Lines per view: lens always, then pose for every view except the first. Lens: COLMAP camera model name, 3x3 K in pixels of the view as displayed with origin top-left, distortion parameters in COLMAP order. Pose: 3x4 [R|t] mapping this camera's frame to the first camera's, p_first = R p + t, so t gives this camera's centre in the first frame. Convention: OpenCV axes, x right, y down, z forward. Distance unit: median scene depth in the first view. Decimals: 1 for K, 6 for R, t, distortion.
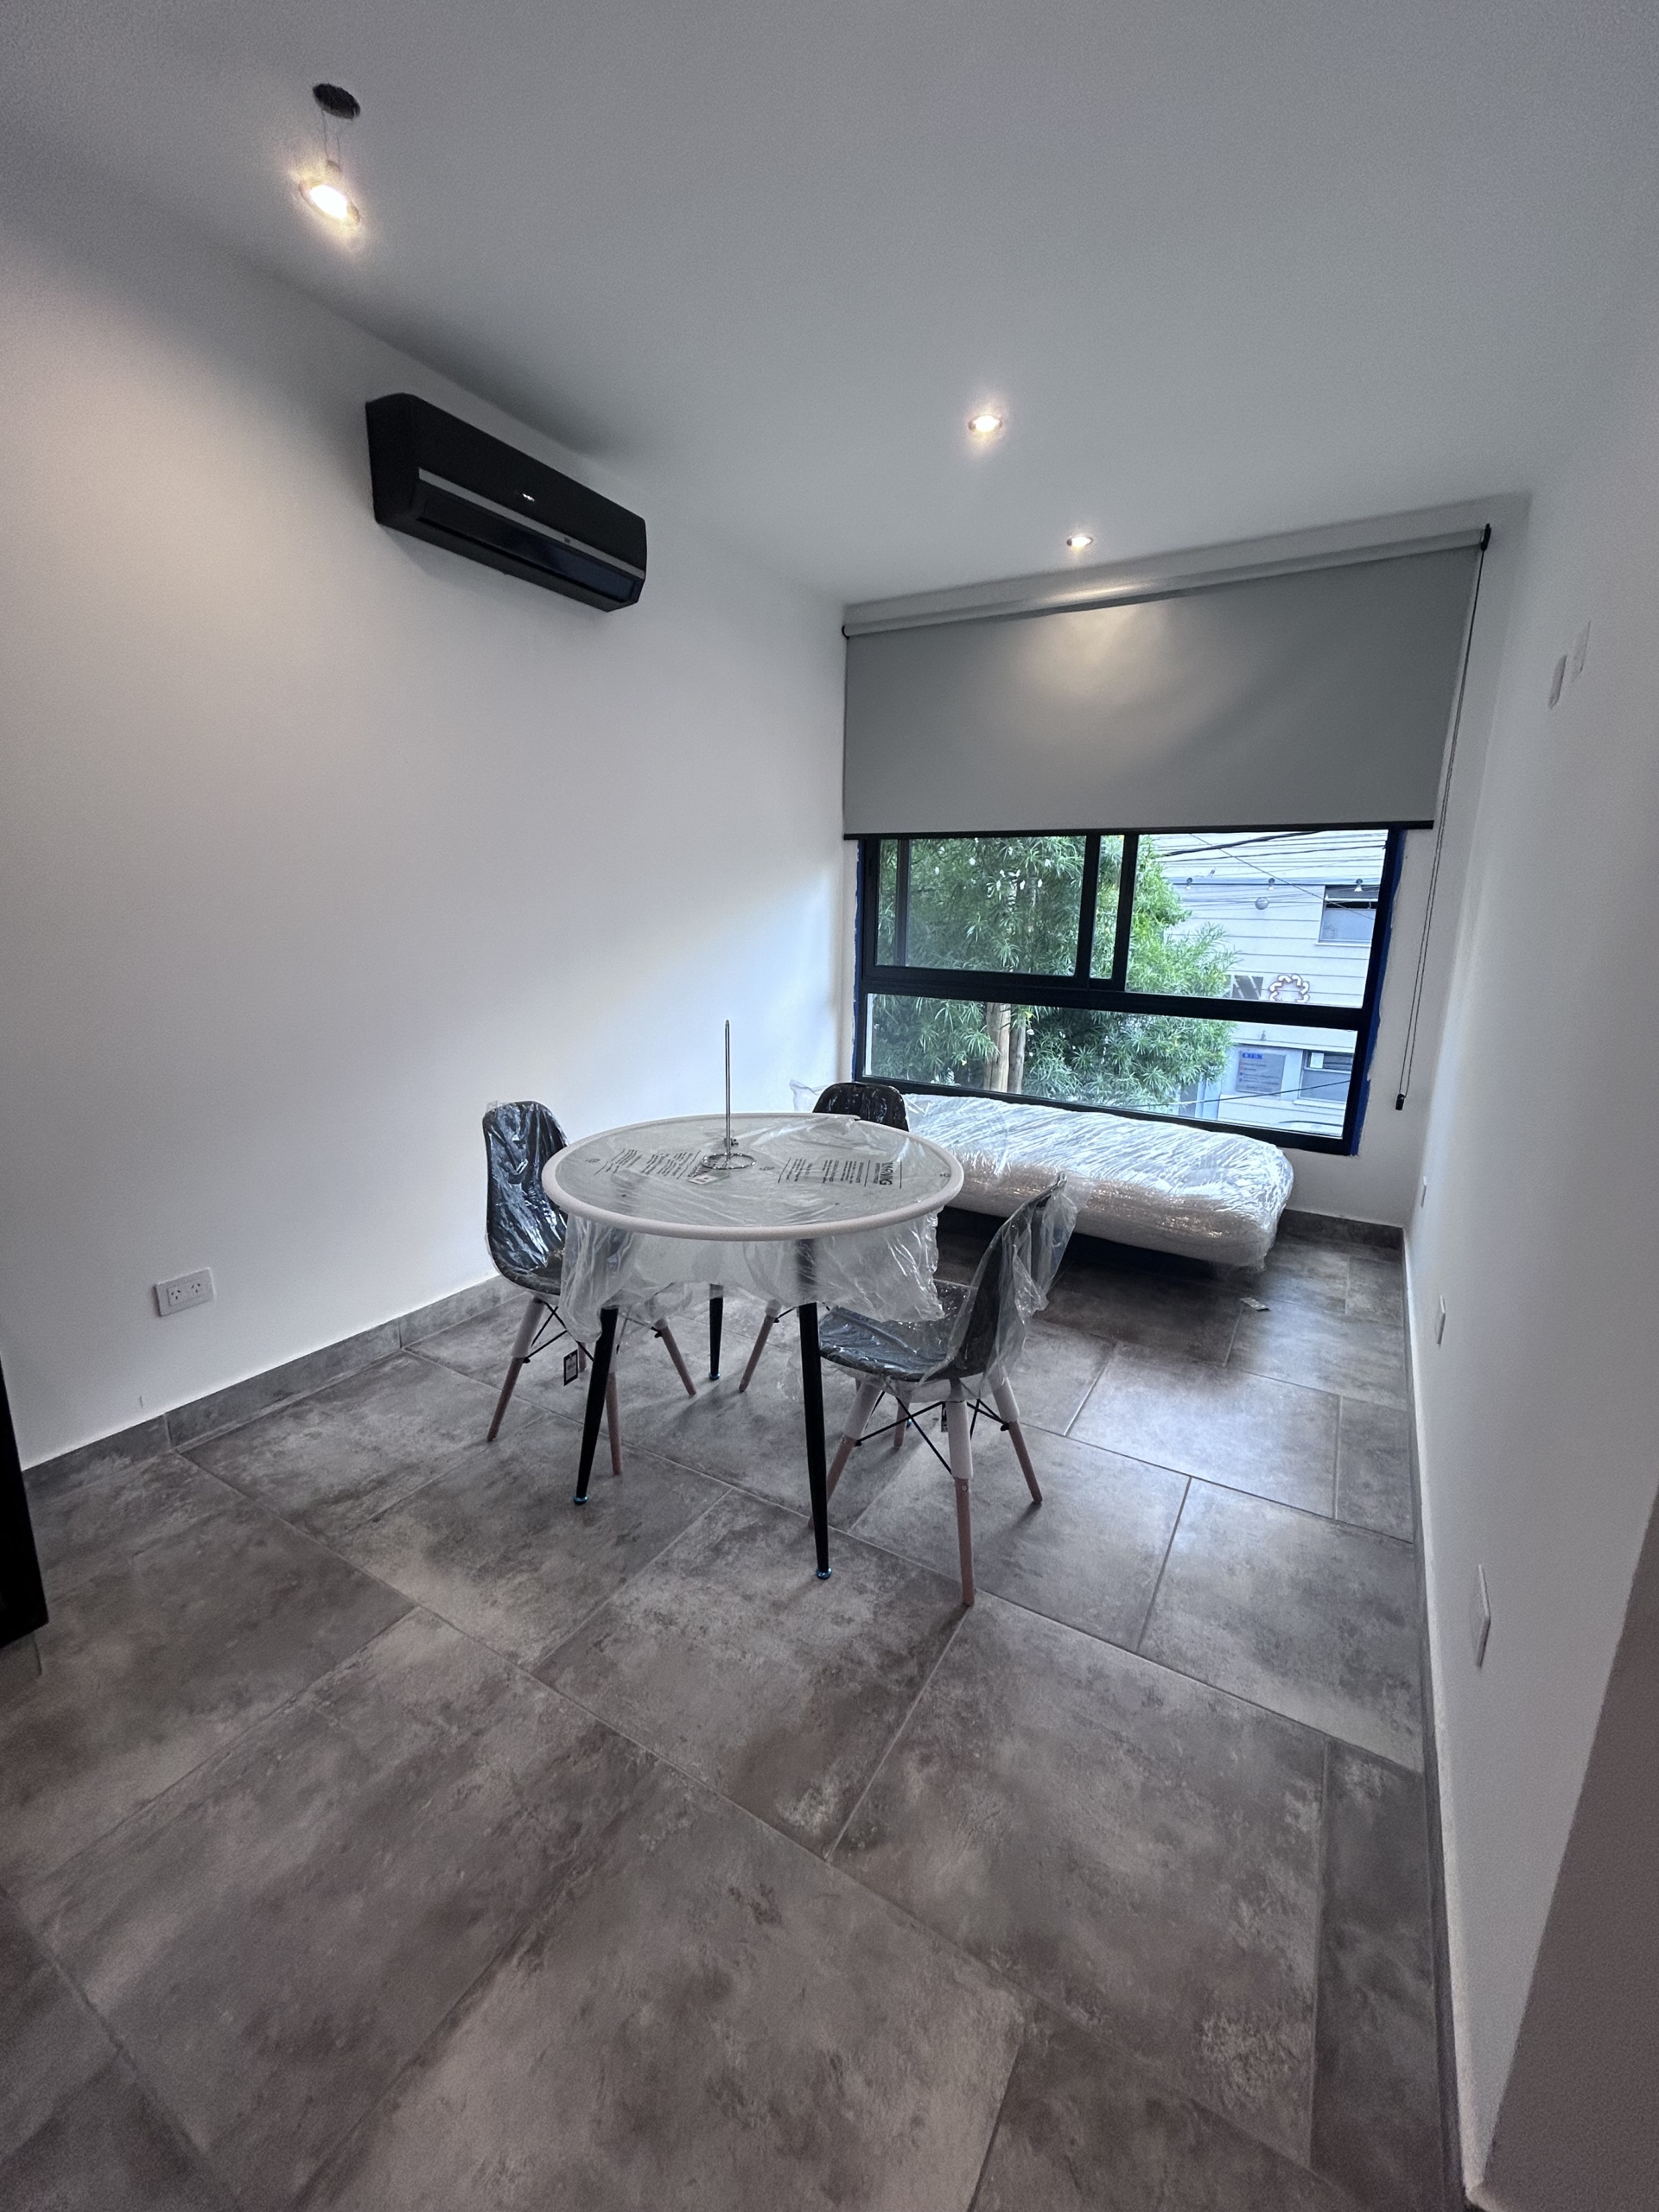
lens RADIAL K [[877.0, 0, 829.5], [0, 877.0, 1106.0], [0, 0, 1]] dist [0.014794, -0.006743]
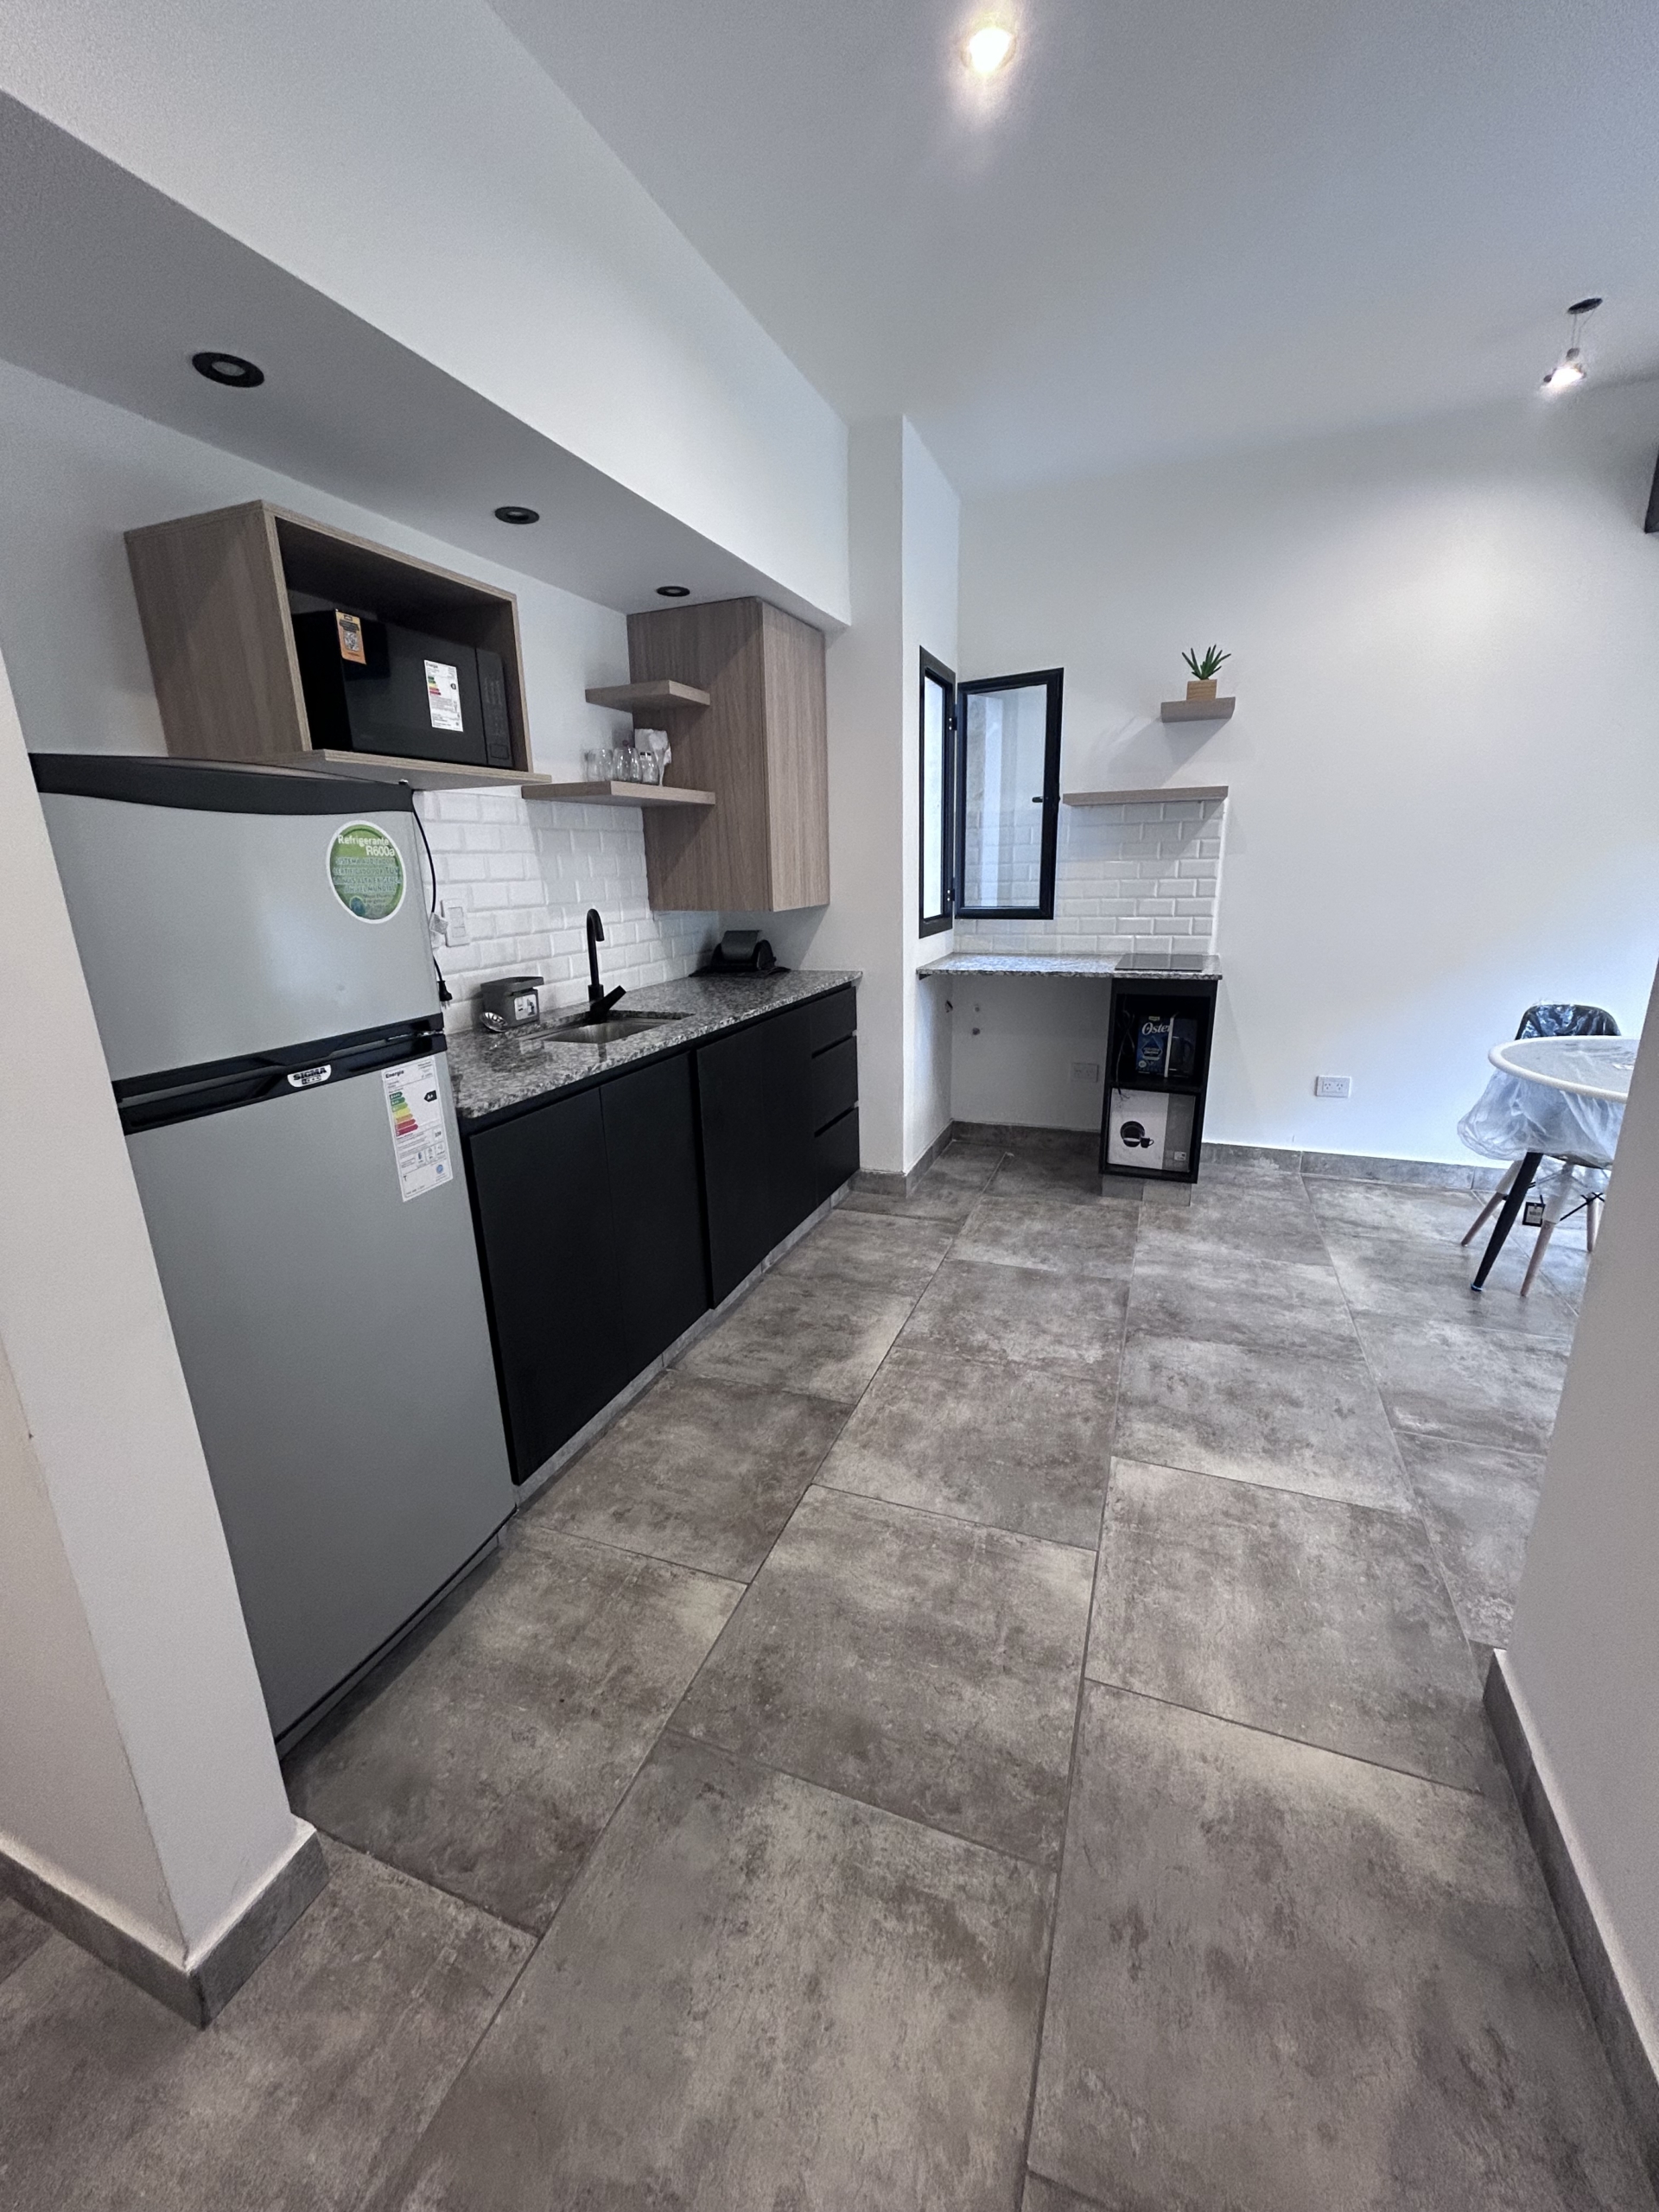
lens RADIAL K [[877.0, 0, 829.5], [0, 877.0, 1106.0], [0, 0, 1]] dist [0.014794, -0.006743]
pose [[0.148537, 0.232175, -0.961266, 1.007696], [-0.182575, 0.961777, 0.204086, 0.098797], [0.971907, 0.145189, 0.185249, -0.328525]]
